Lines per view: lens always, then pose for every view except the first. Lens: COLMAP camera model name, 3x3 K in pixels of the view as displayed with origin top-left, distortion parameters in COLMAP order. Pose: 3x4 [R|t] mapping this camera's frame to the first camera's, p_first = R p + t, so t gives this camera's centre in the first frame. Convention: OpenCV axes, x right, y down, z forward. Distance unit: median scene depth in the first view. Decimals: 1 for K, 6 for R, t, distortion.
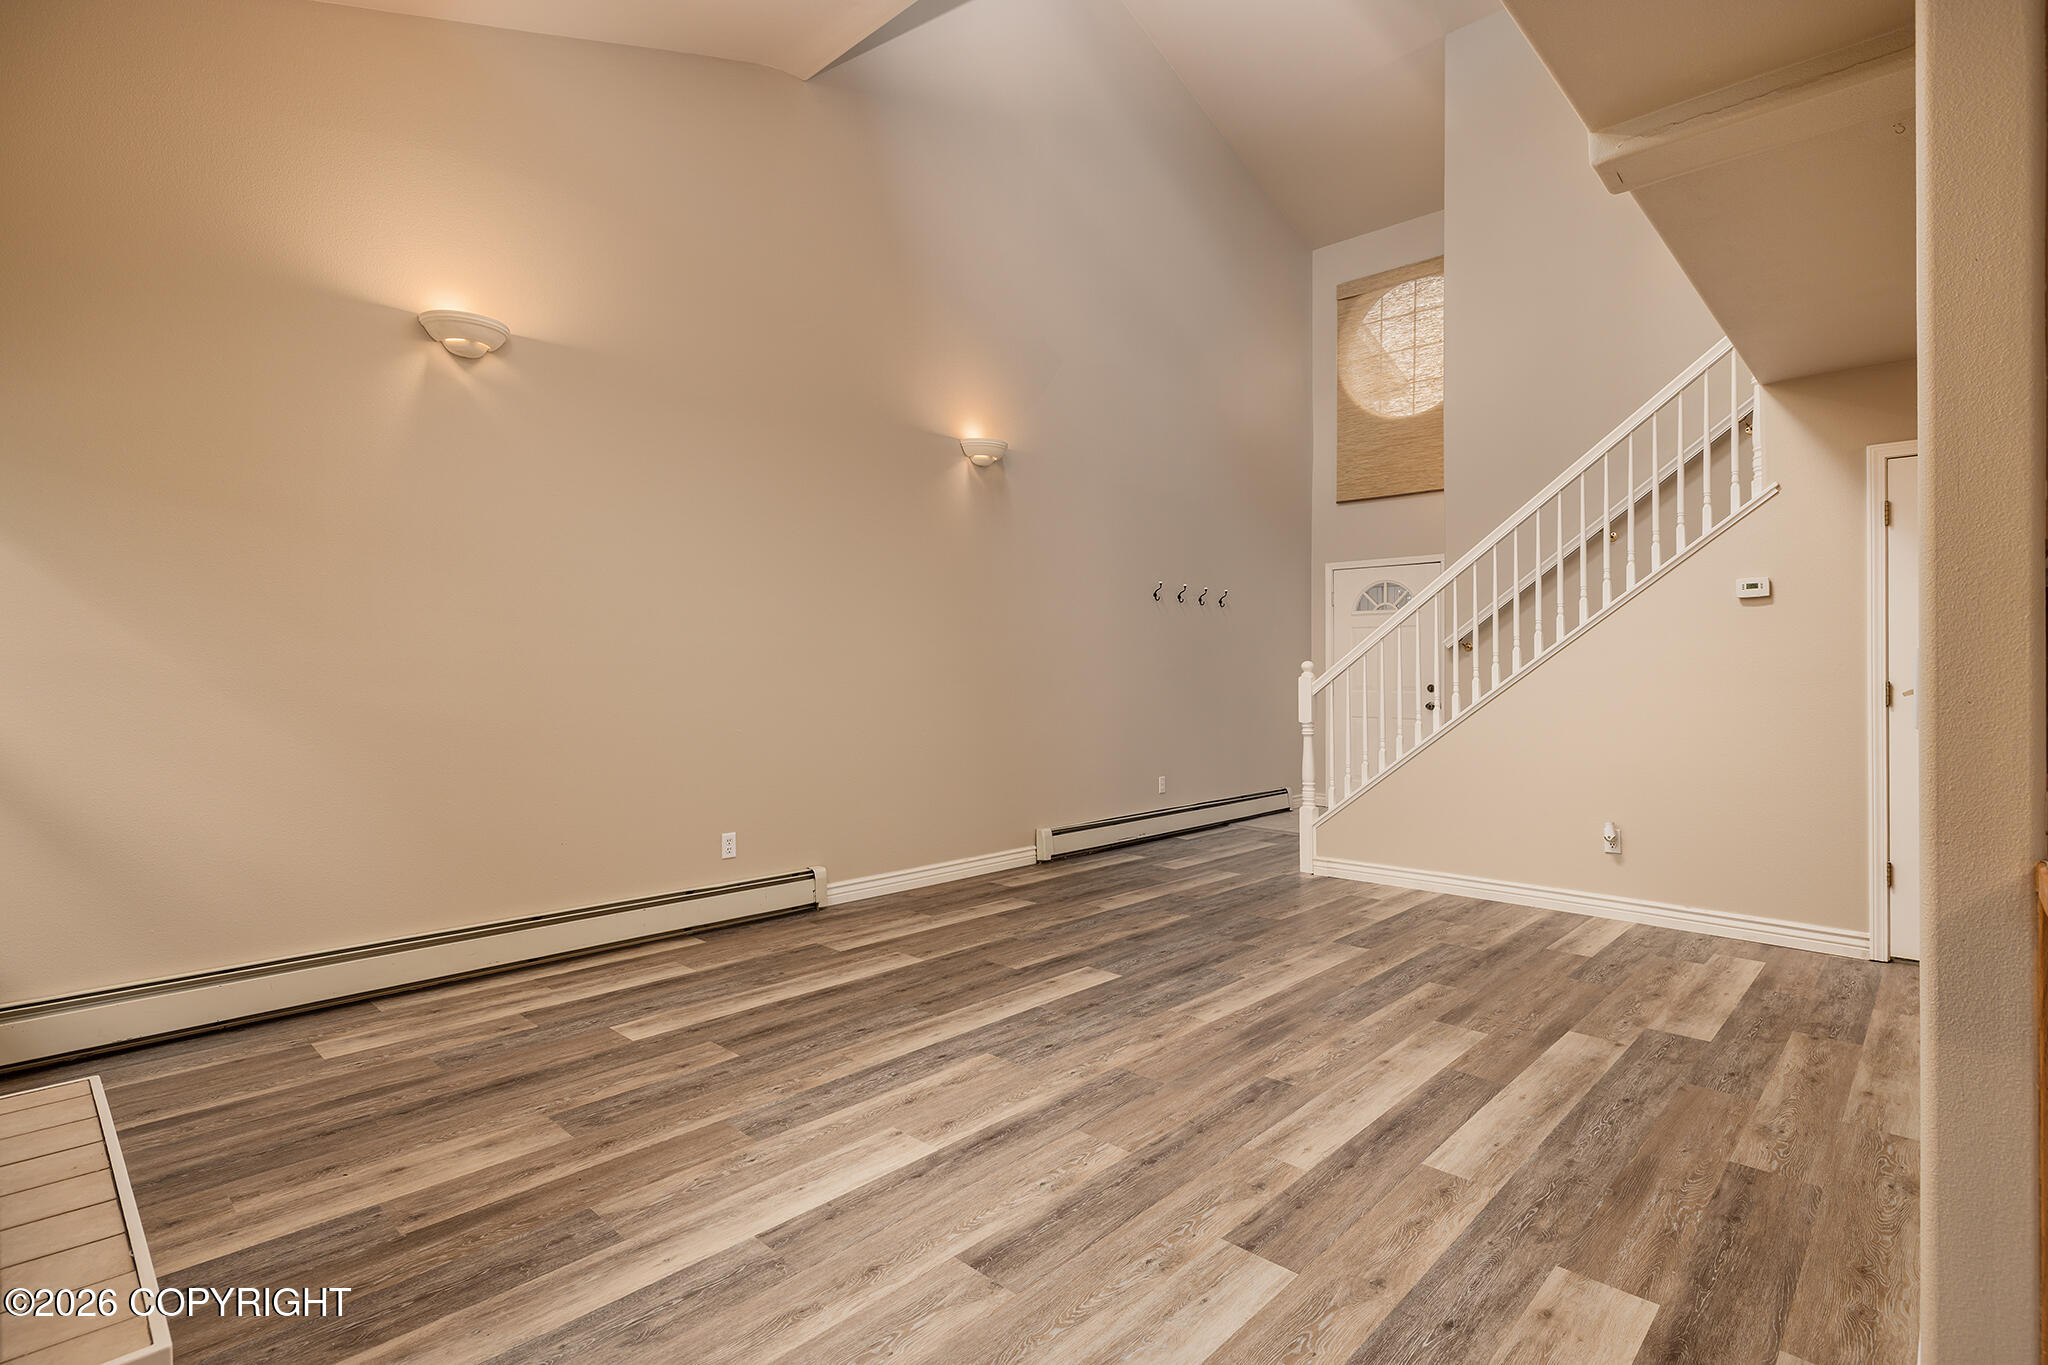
lens RADIAL K [[994.4, 0, 1029.1], [0, 994.4, 672.7], [0, 0, 1]] dist [-0.003569, 0.001107]
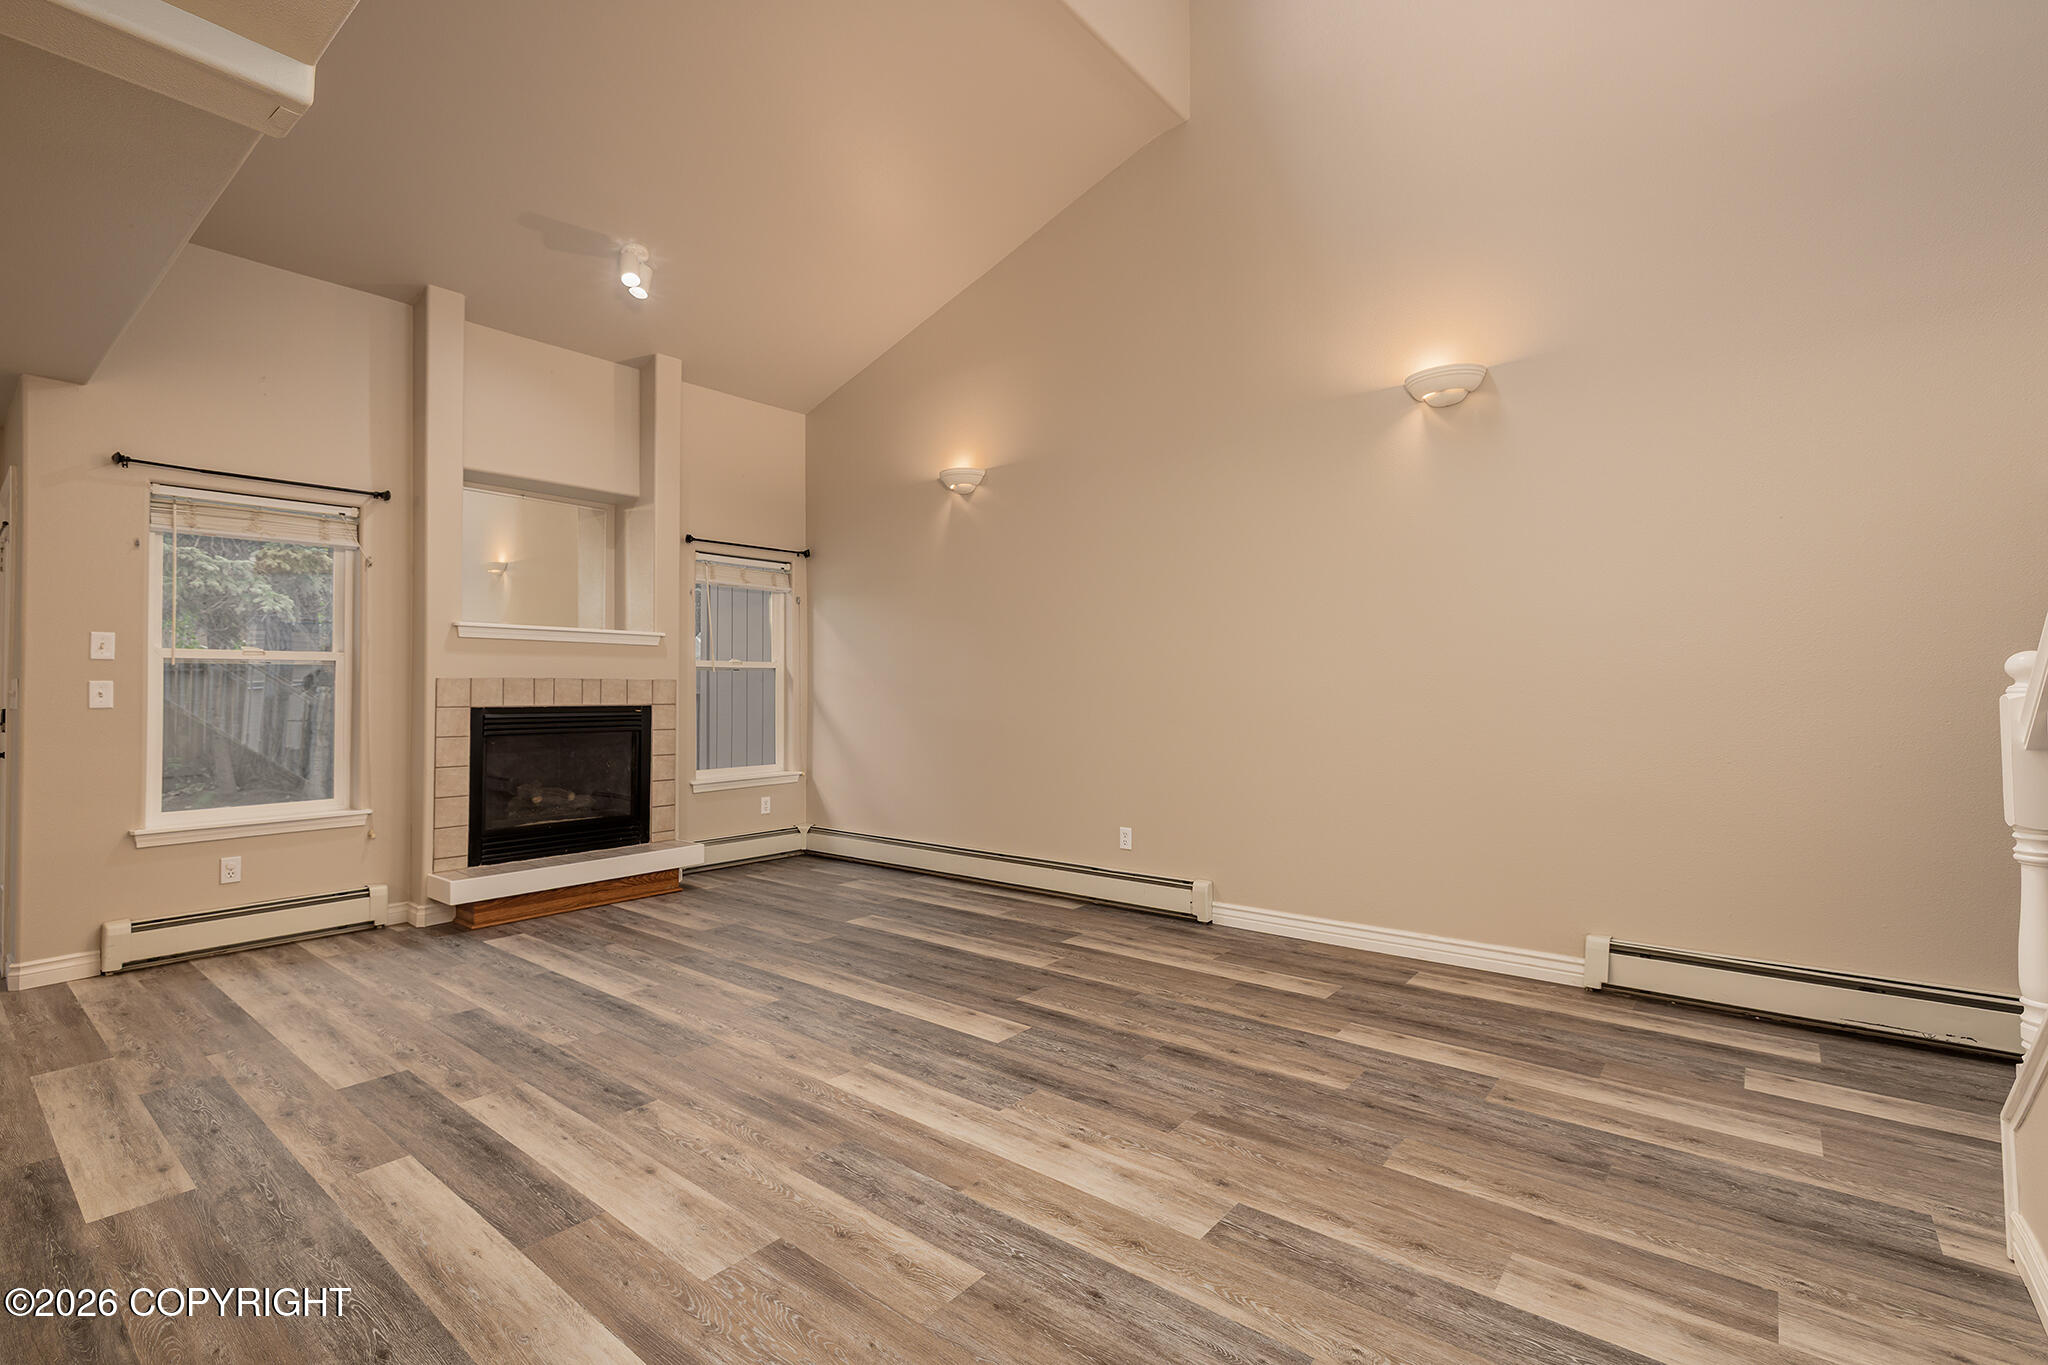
lens RADIAL K [[875.2, 0, 1031.4], [0, 875.2, 687.8], [0, 0, 1]] dist [0.002918, -0.000984]
pose [[0.101571, -0.003175, -0.994823, 0.970330], [0.003536, 0.999990, -0.002831, 0.001386], [0.994822, -0.003230, 0.101581, 1.090875]]
